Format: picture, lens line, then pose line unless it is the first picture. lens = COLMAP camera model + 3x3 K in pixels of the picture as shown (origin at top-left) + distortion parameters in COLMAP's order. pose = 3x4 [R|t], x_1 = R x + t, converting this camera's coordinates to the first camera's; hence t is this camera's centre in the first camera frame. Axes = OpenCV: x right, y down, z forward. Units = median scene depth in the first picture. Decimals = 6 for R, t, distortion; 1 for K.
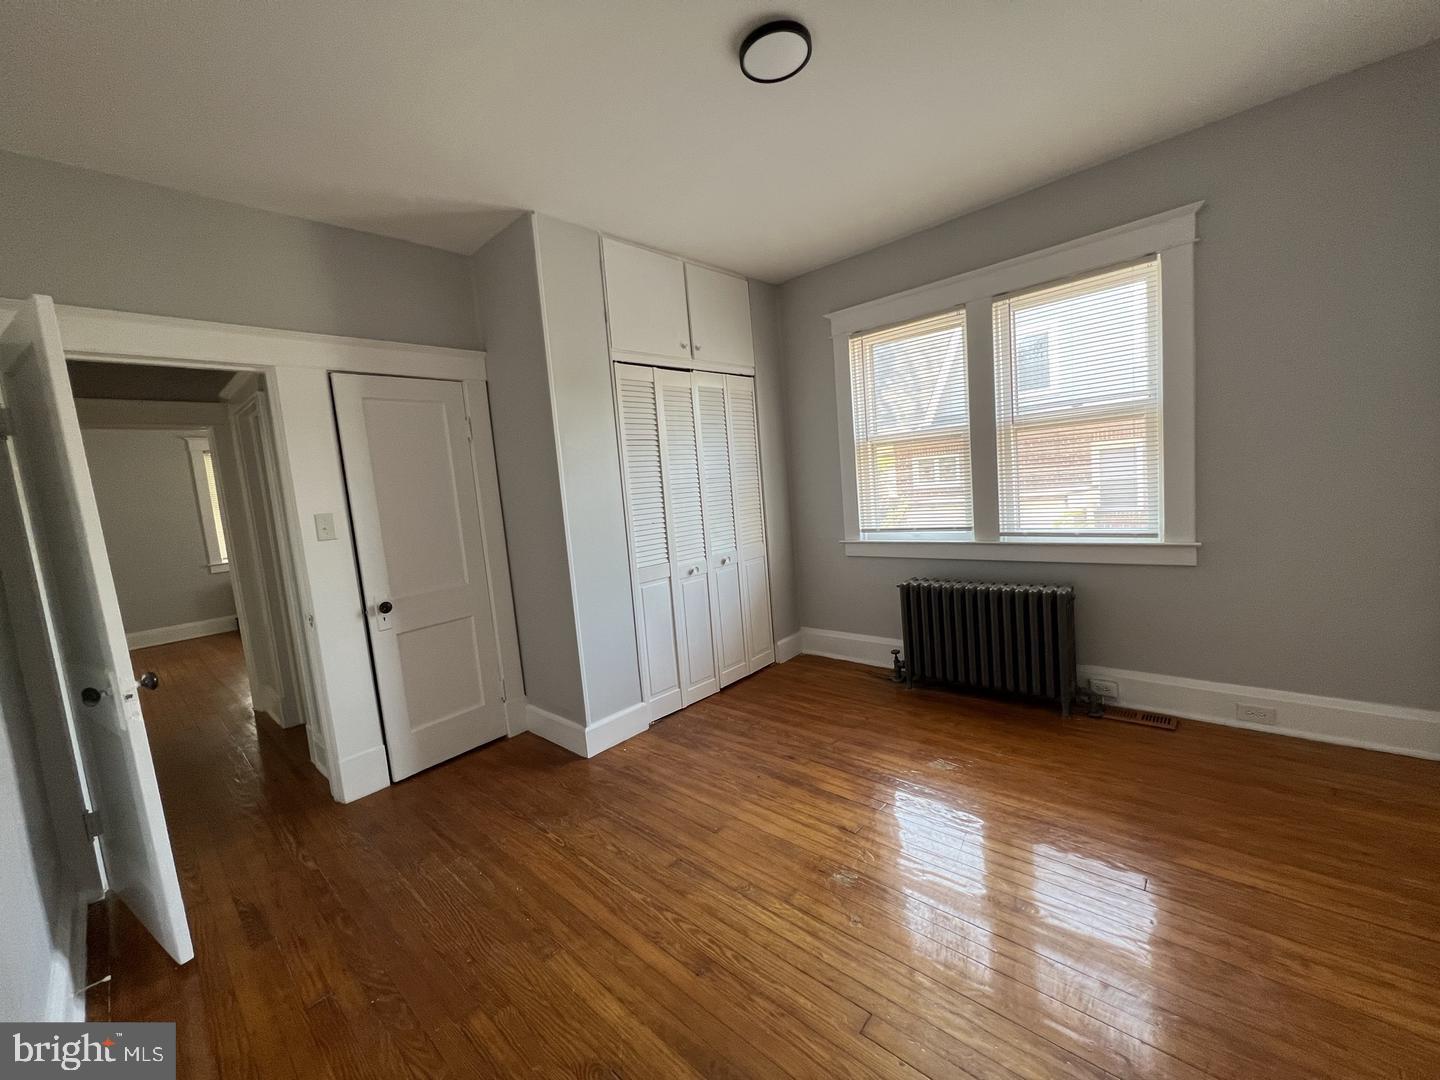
lens RADIAL K [[574.3, 0, 717.7], [0, 574.3, 539.9], [0, 0, 1]] dist [-0.000555, 0.000345]
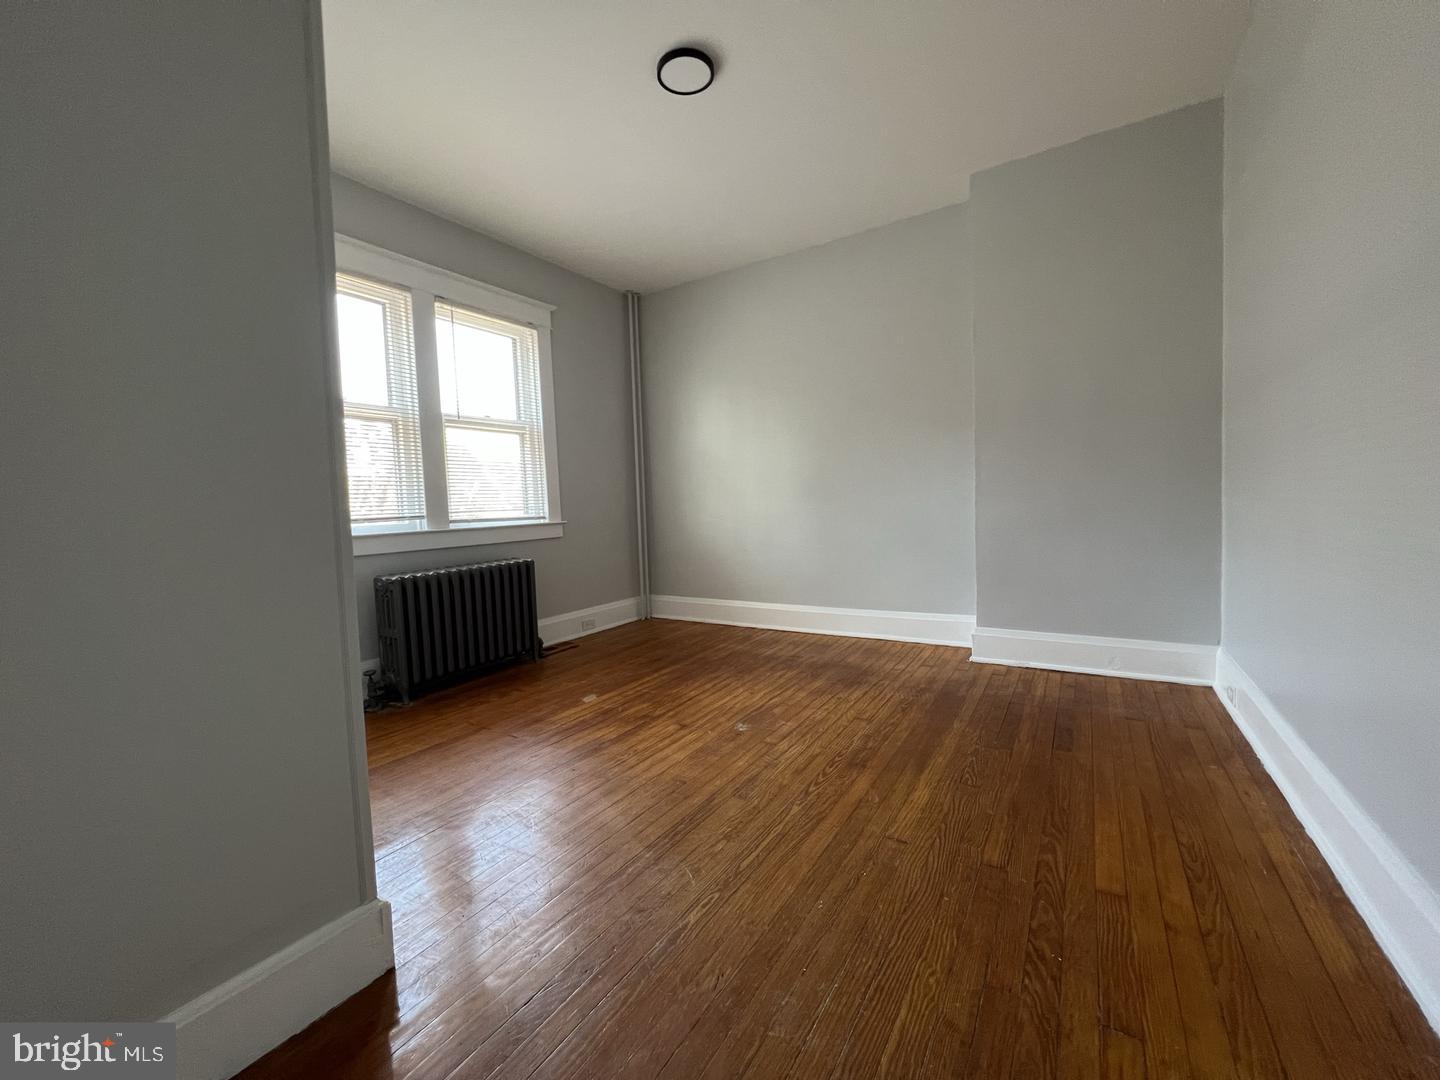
lens RADIAL K [[574.3, 0, 717.7], [0, 574.3, 539.9], [0, 0, 1]] dist [-0.000555, 0.000345]
pose [[-0.170119, 0.030356, 0.984956, -0.770670], [0.152984, 0.988220, -0.004033, 0.127364], [-0.973476, 0.149996, -0.172759, 0.895914]]
